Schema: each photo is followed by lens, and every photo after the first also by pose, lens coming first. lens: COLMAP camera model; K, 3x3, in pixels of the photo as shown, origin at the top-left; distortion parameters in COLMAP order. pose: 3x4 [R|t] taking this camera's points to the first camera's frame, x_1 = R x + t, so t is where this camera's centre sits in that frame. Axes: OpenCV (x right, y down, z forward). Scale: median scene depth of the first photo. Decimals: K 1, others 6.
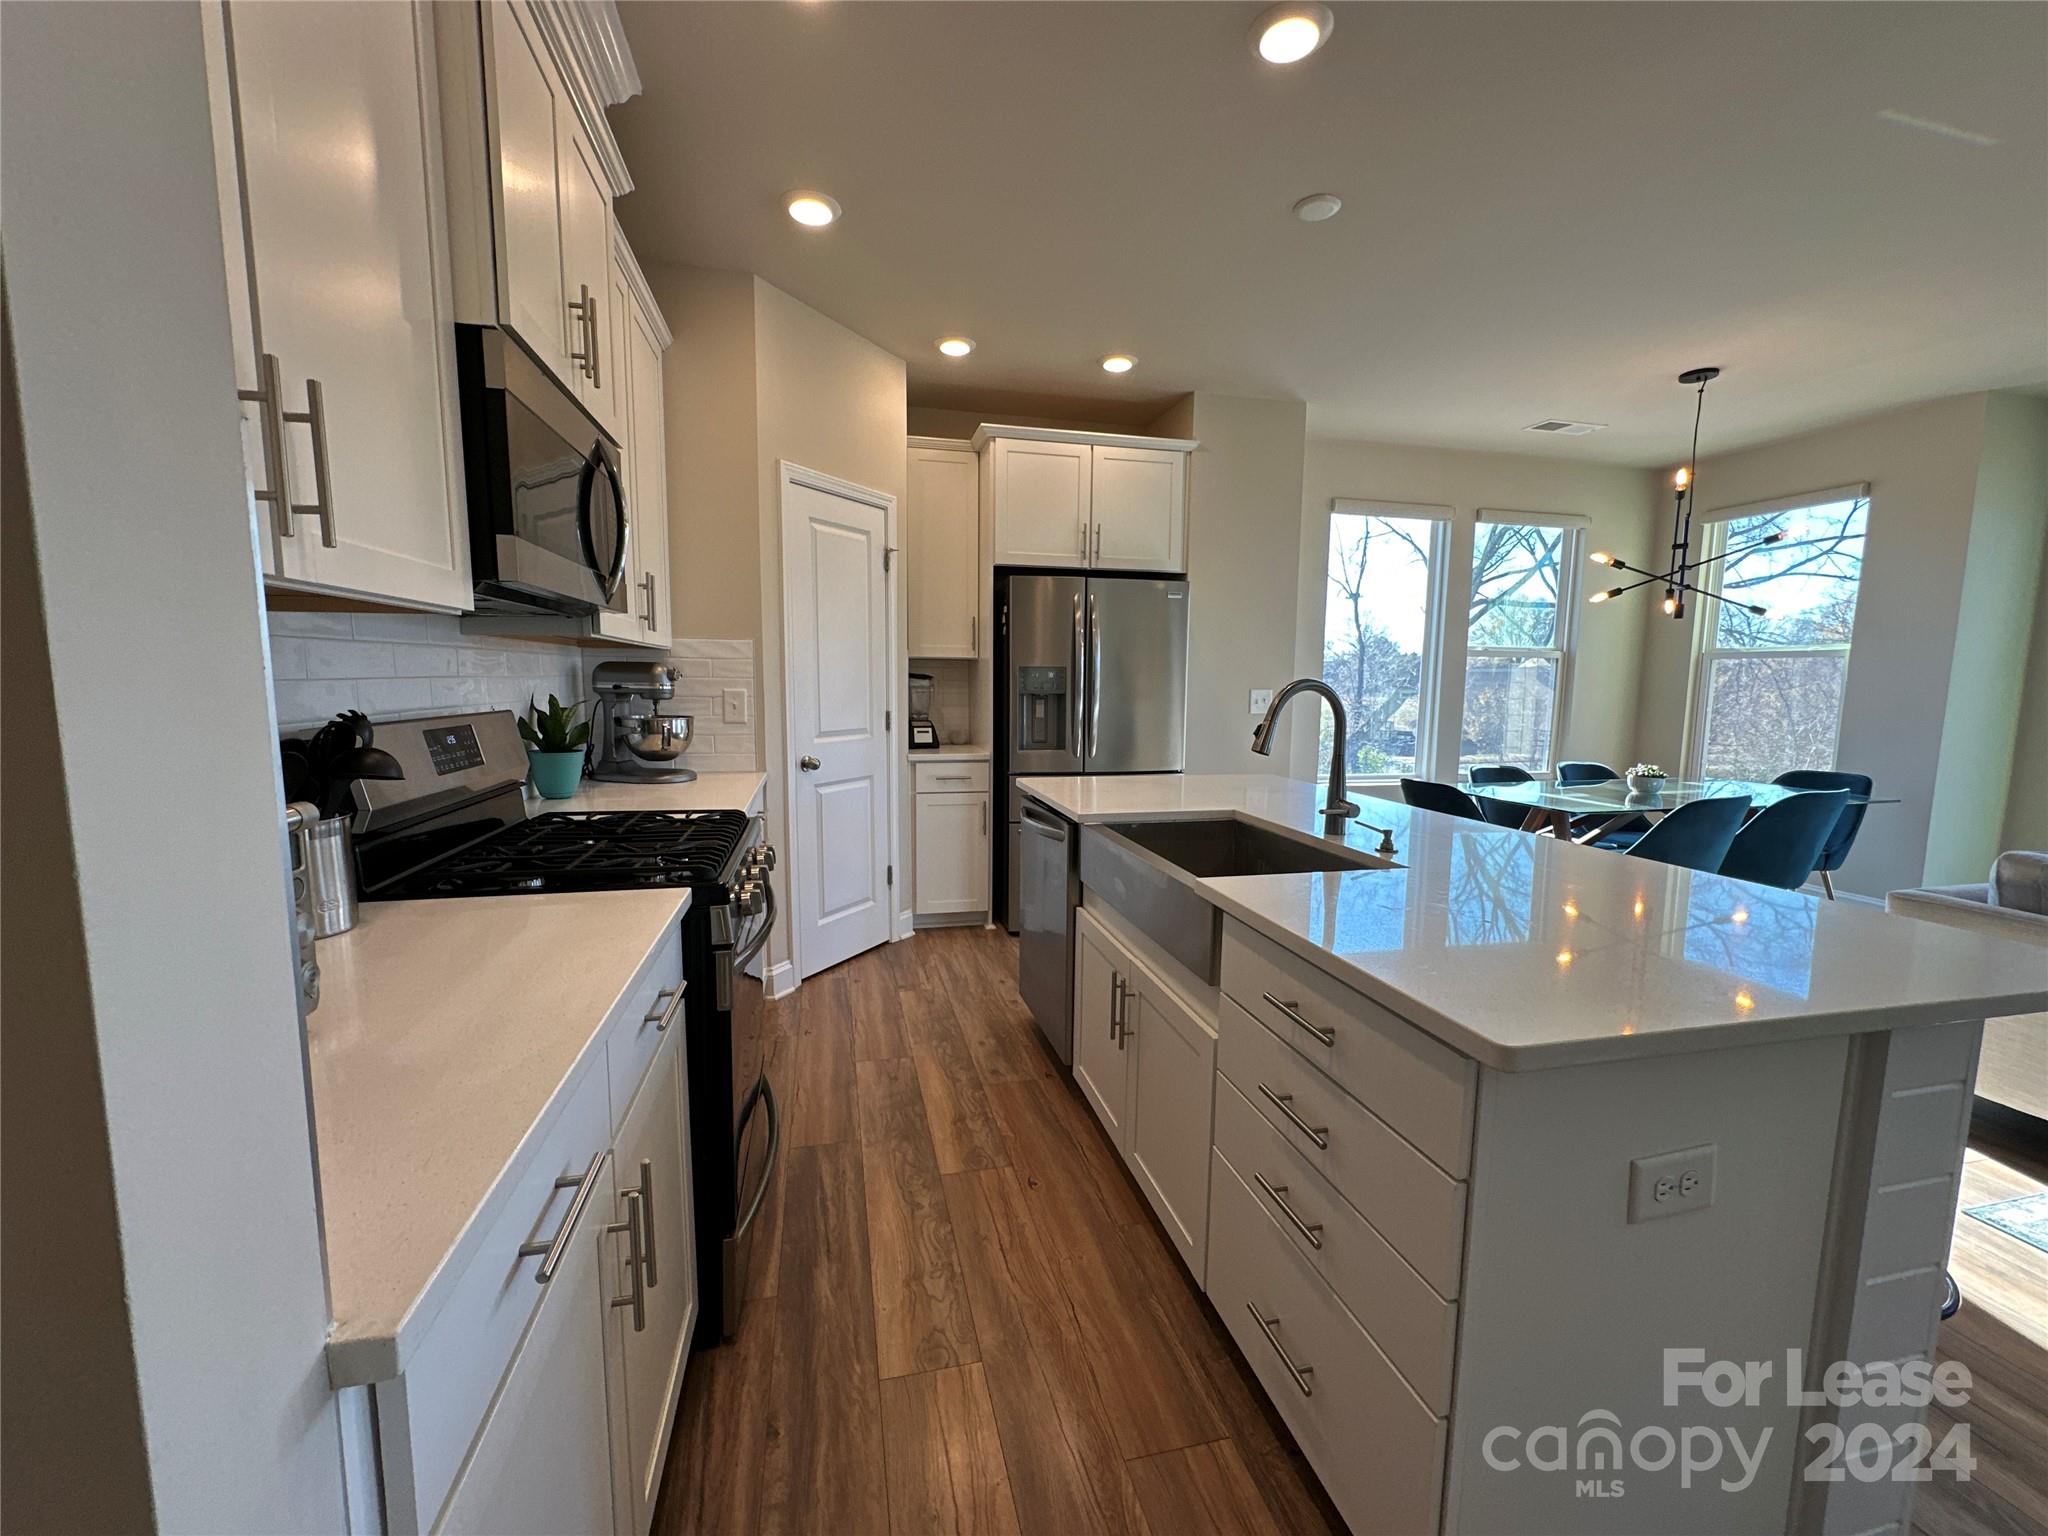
lens RADIAL K [[820.1, 0, 1023.3], [0, 820.1, 770.9], [0, 0, 1]] dist [-0.003201, 0.001161]
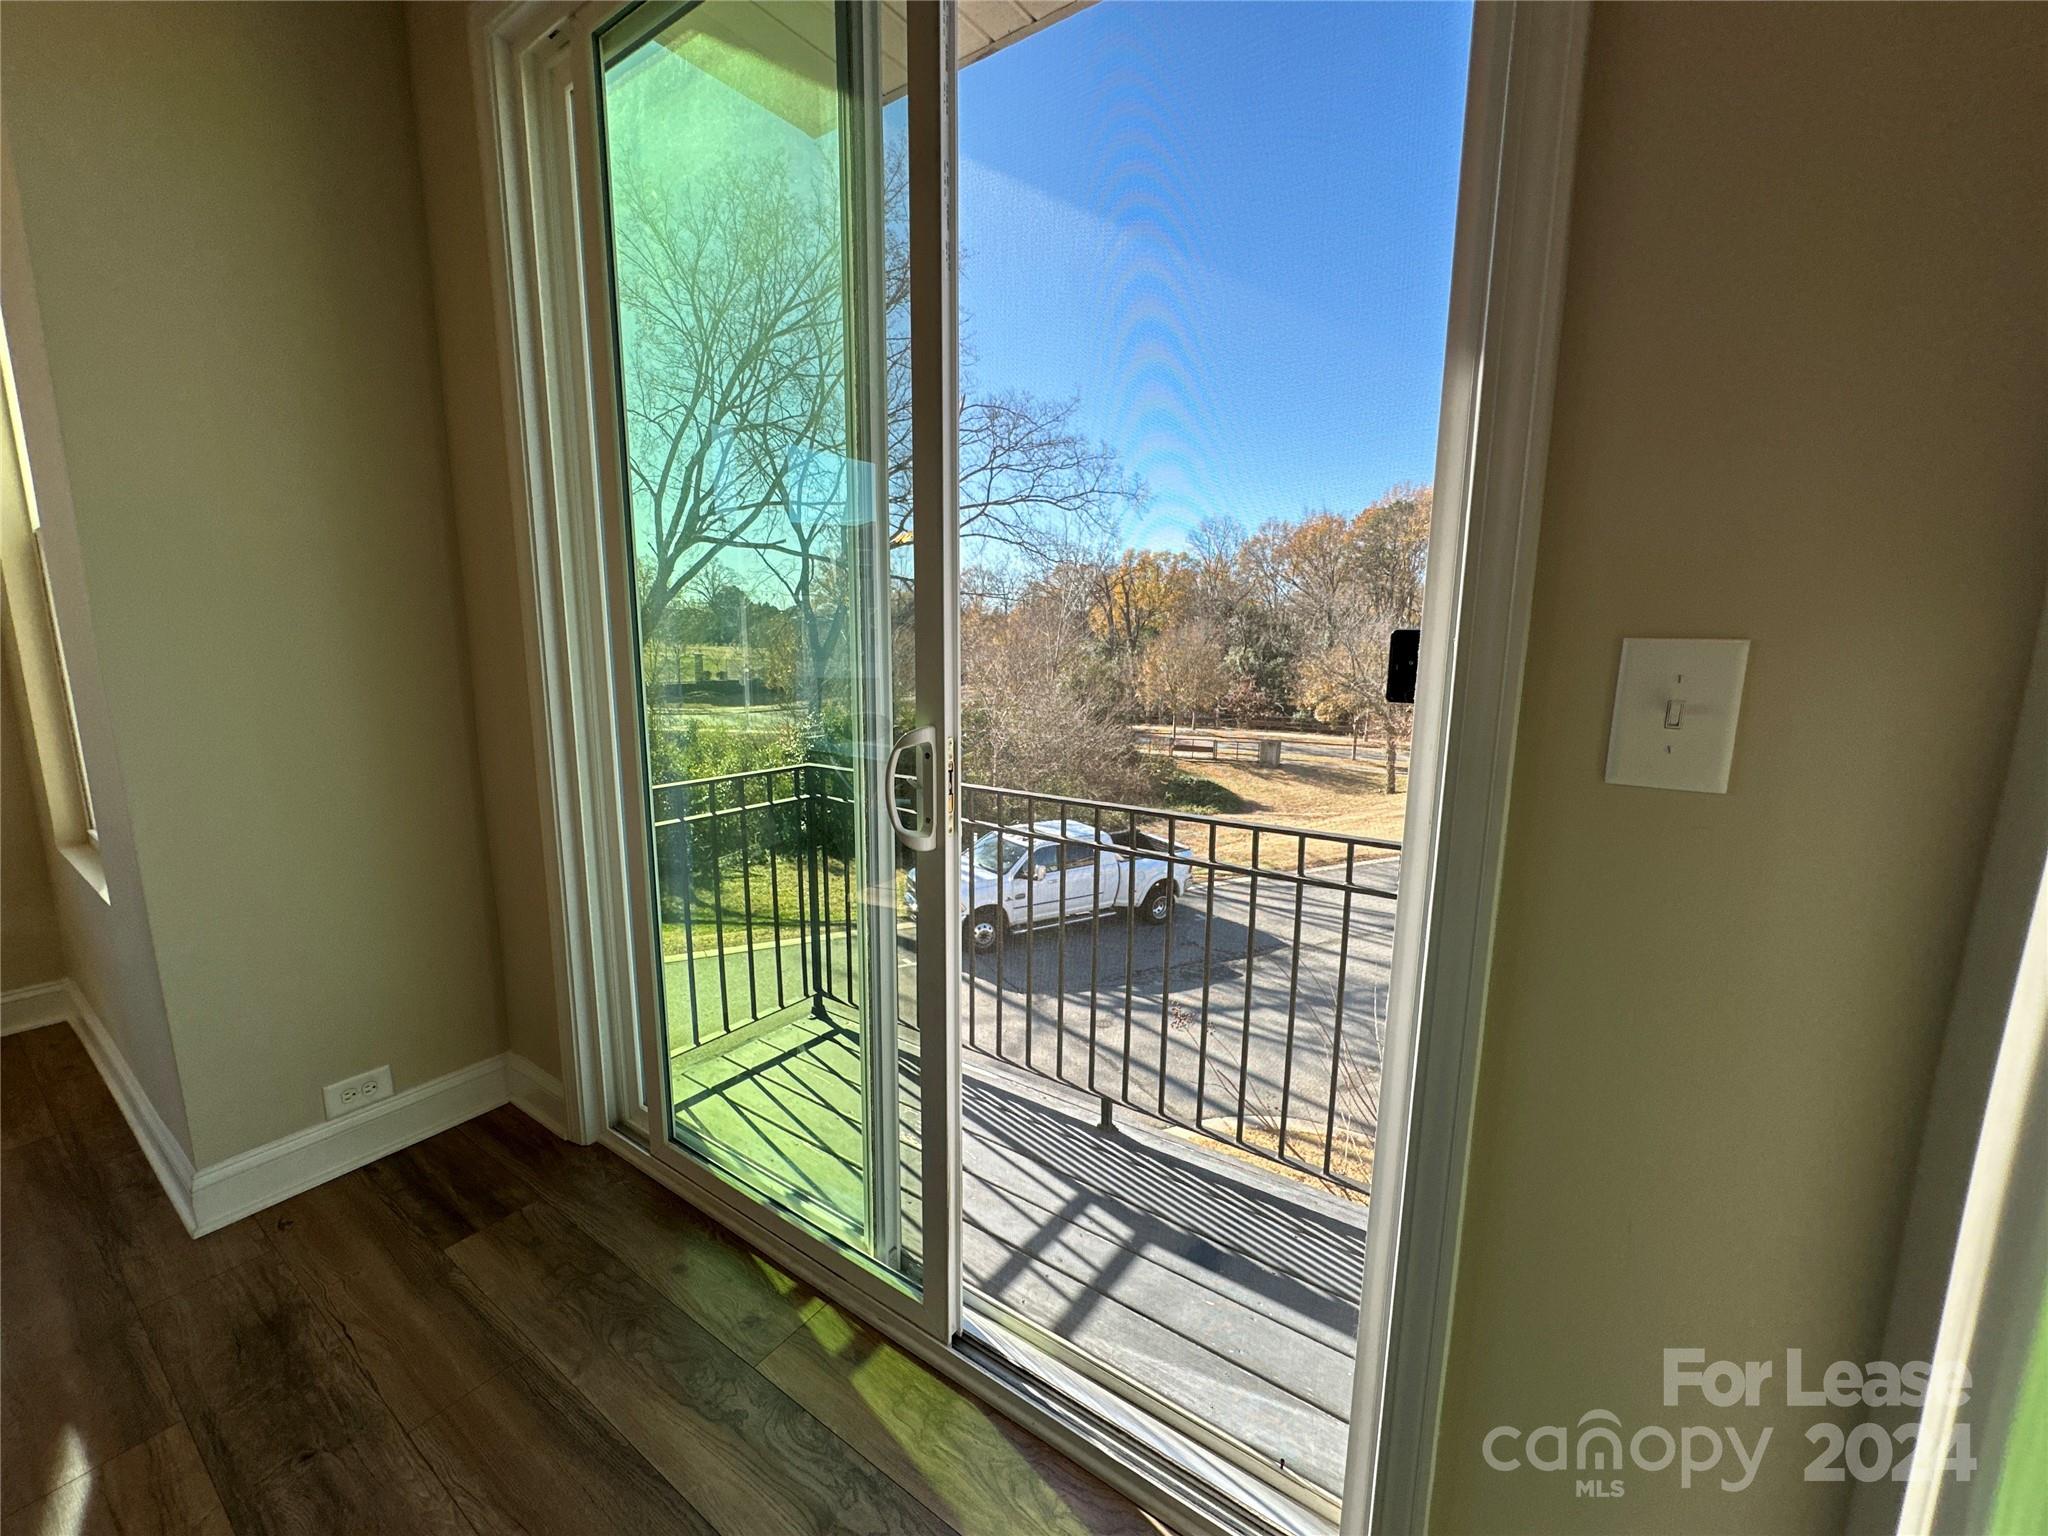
lens RADIAL K [[820.1, 0, 1021.7], [0, 820.1, 770.9], [0, 0, 1]] dist [-0.003201, 0.001161]
pose [[0.748326, -0.113215, 0.653599, 1.318731], [0.073831, 0.993421, 0.087548, -0.036371], [-0.659210, -0.017259, 0.751761, 0.502365]]
